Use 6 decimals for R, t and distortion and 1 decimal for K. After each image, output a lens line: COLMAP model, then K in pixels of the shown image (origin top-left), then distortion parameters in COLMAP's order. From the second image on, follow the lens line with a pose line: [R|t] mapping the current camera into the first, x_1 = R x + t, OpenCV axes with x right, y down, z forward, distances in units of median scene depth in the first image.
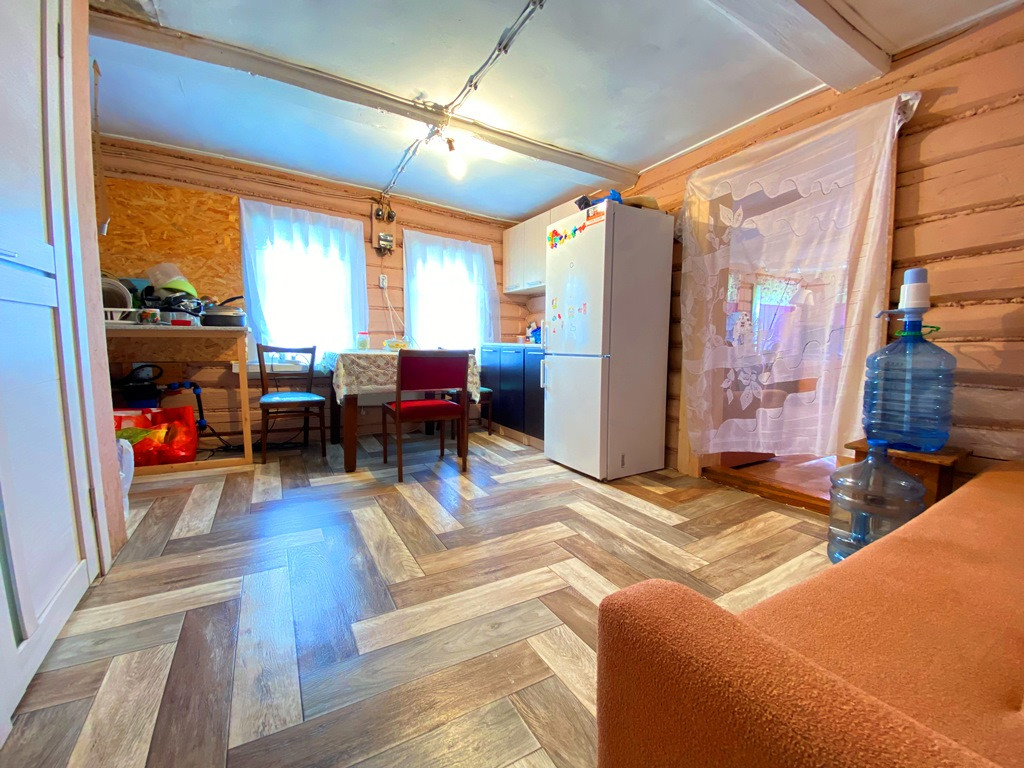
lens RADIAL K [[416.2, 0, 509.7], [0, 416.2, 384.4], [0, 0, 1]] dist [0.010477, -0.008714]
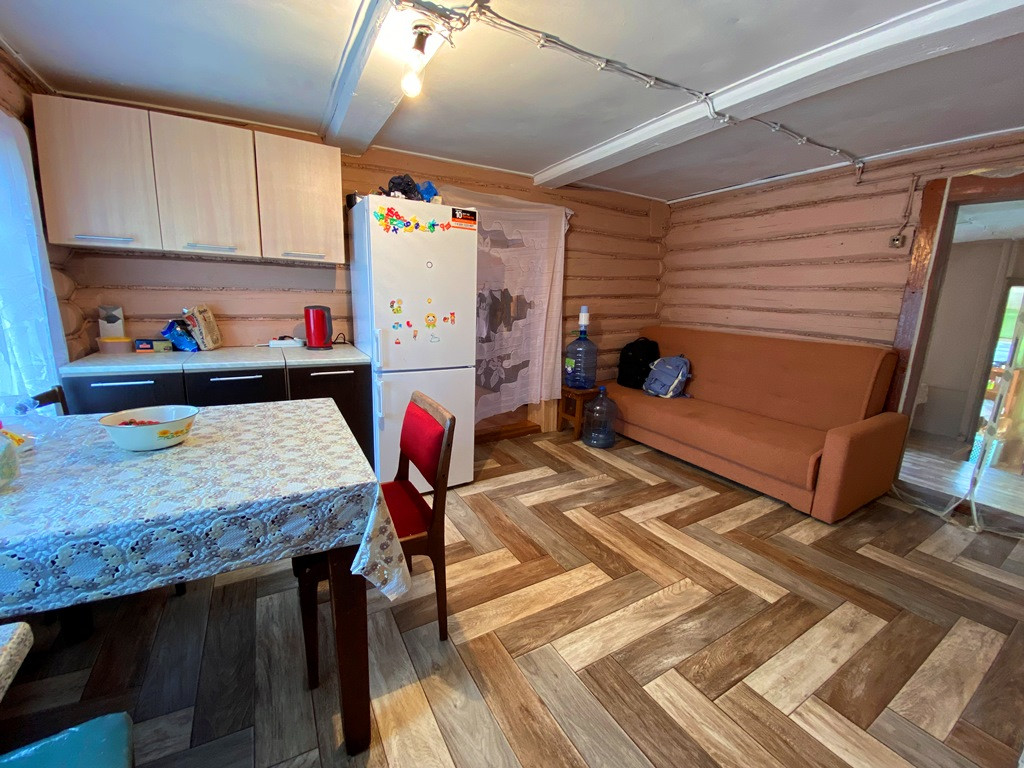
lens RADIAL K [[416.2, 0, 507.8], [0, 416.2, 383.1], [0, 0, 1]] dist [0.010477, -0.008714]
pose [[-0.007781, -0.214283, 0.976741, -0.925442], [0.055814, 0.975154, 0.214379, -0.285248], [-0.998411, 0.056184, 0.004372, 1.077517]]
